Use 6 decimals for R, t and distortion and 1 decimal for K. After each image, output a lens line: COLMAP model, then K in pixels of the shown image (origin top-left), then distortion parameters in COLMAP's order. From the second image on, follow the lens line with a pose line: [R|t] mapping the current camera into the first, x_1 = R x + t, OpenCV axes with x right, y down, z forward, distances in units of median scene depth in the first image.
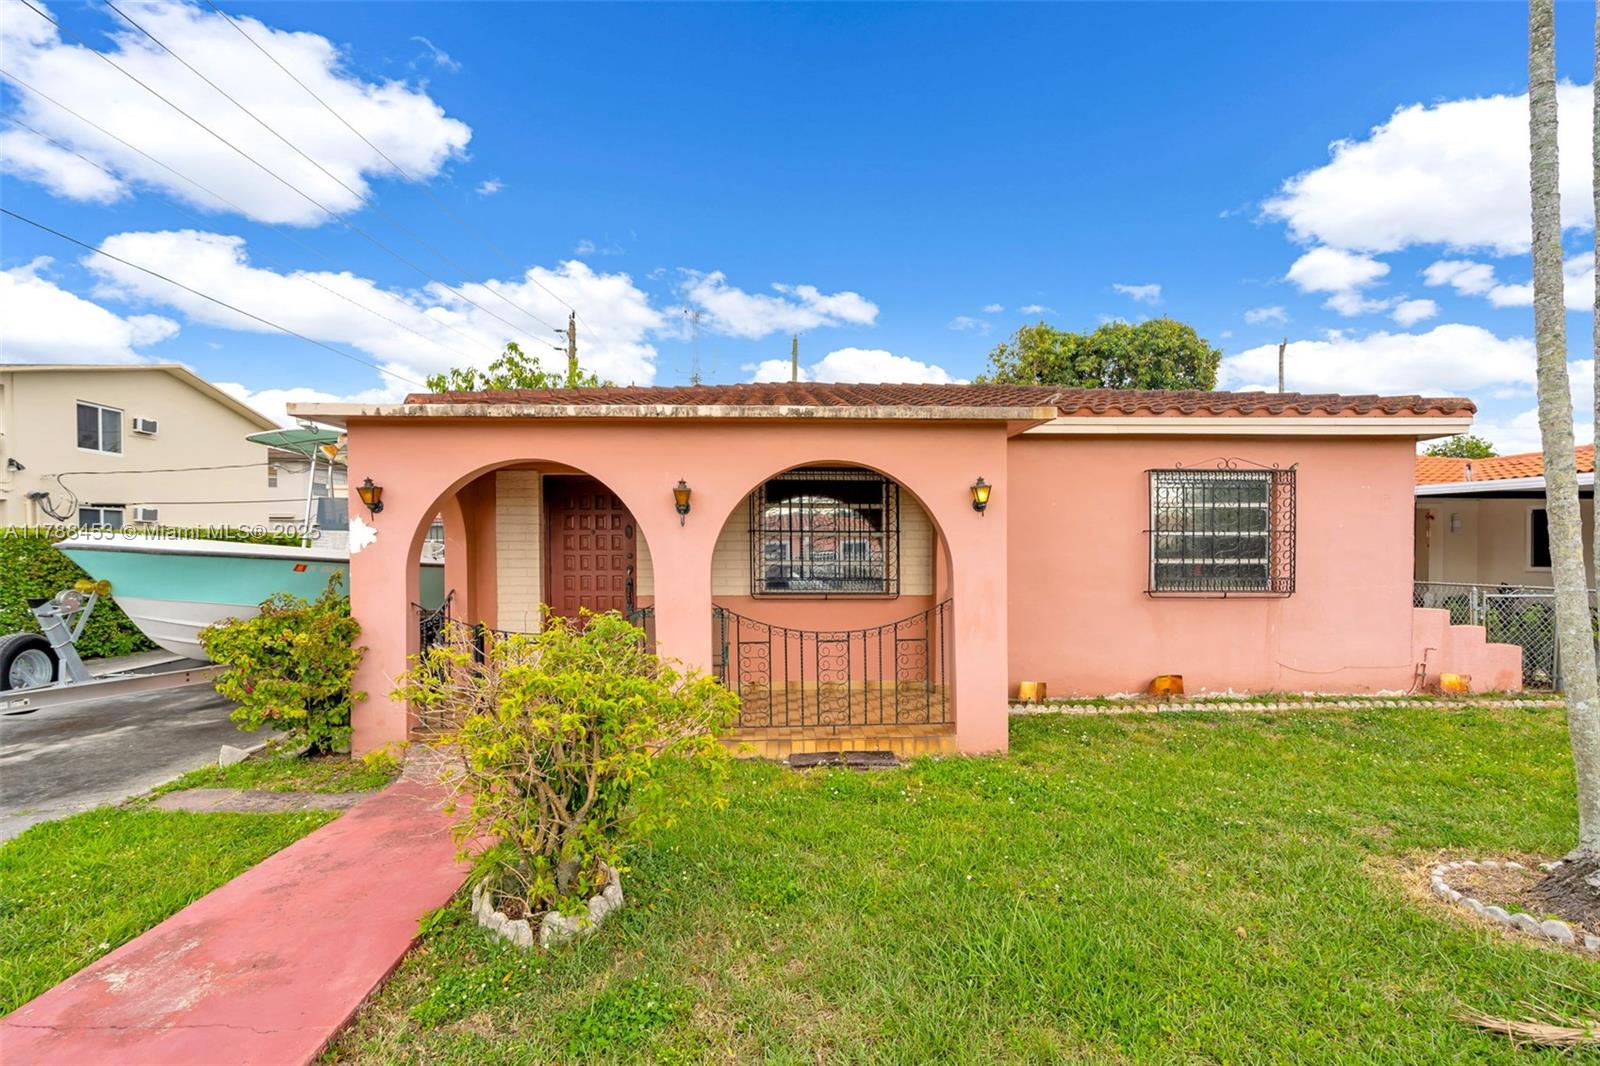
lens RADIAL K [[741.0, 0, 797.5], [0, 741.0, 545.2], [0, 0, 1]] dist [-0.002528, 0.000873]
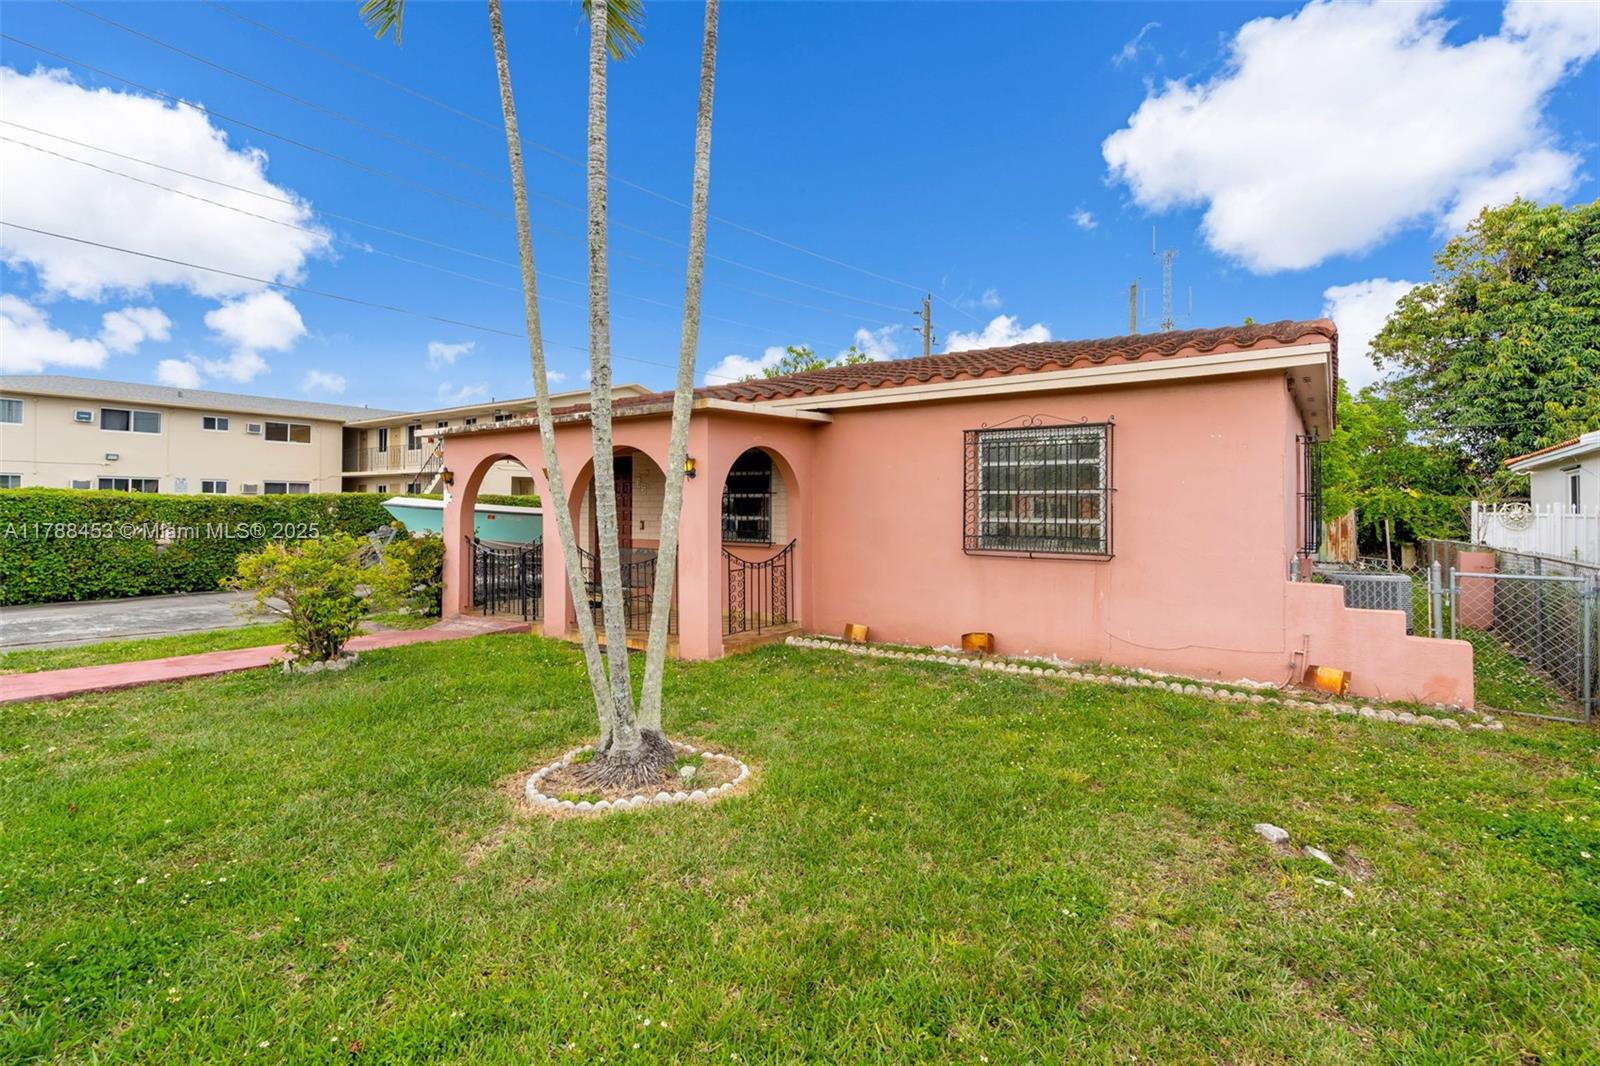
lens RADIAL K [[741.0, 0, 800.4], [0, 741.0, 500.0], [0, 0, 1]] dist [-0.002528, 0.000873]
pose [[0.804271, -0.004232, -0.594248, 0.892017], [-0.002824, 0.999936, -0.010944, 0.005807], [0.594256, 0.010480, 0.804207, 0.034227]]
